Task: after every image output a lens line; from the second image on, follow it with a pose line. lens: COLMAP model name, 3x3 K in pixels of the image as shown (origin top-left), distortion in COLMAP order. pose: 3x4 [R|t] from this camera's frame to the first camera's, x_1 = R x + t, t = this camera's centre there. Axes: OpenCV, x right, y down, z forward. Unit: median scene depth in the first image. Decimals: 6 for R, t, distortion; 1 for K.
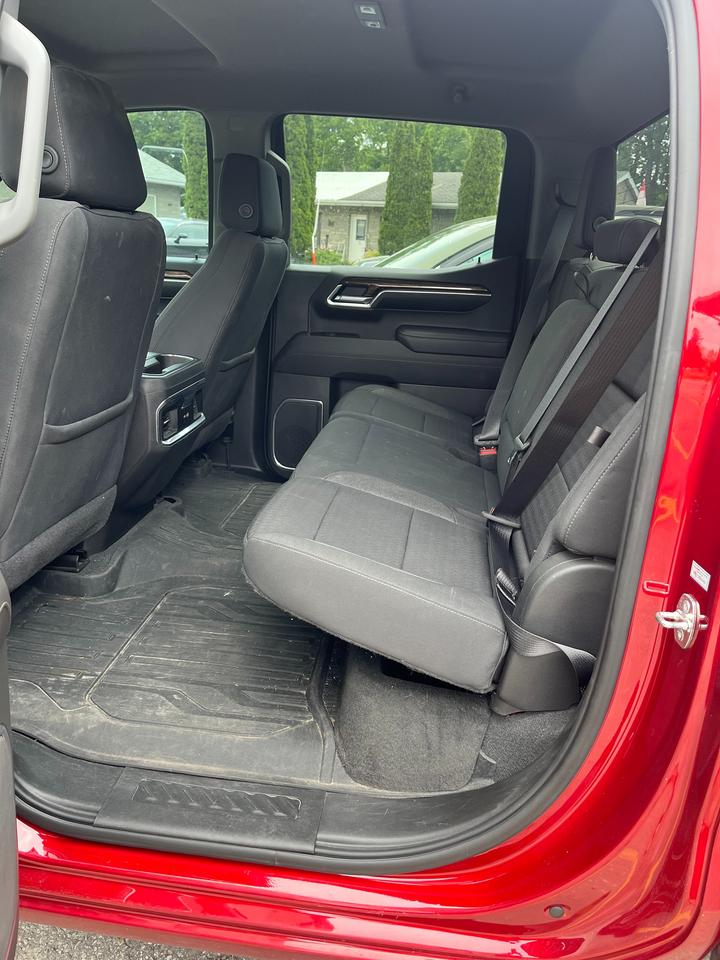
lens RADIAL K [[727.5, 0, 361.8], [0, 727.5, 486.2], [0, 0, 1]] dist [0.078977, -0.108197]
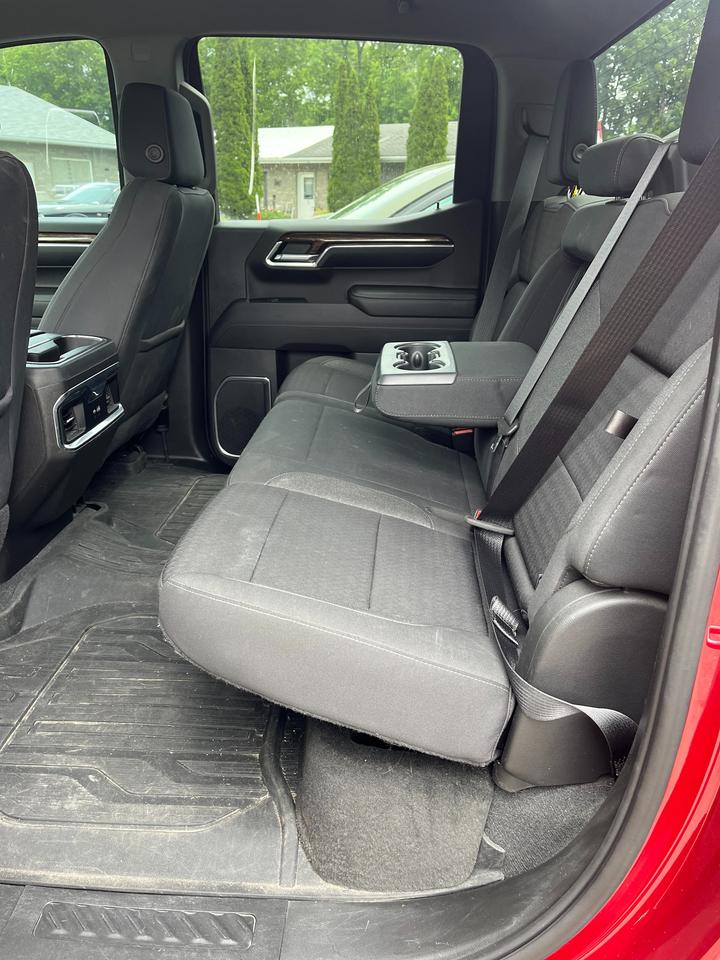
lens RADIAL K [[727.5, 0, 361.8], [0, 727.5, 486.2], [0, 0, 1]] dist [0.078977, -0.108197]
pose [[0.997084, -0.061434, 0.045273, 0.016390], [0.059098, 0.996936, 0.051245, -0.043889], [-0.048283, -0.048420, 0.997659, 0.196565]]
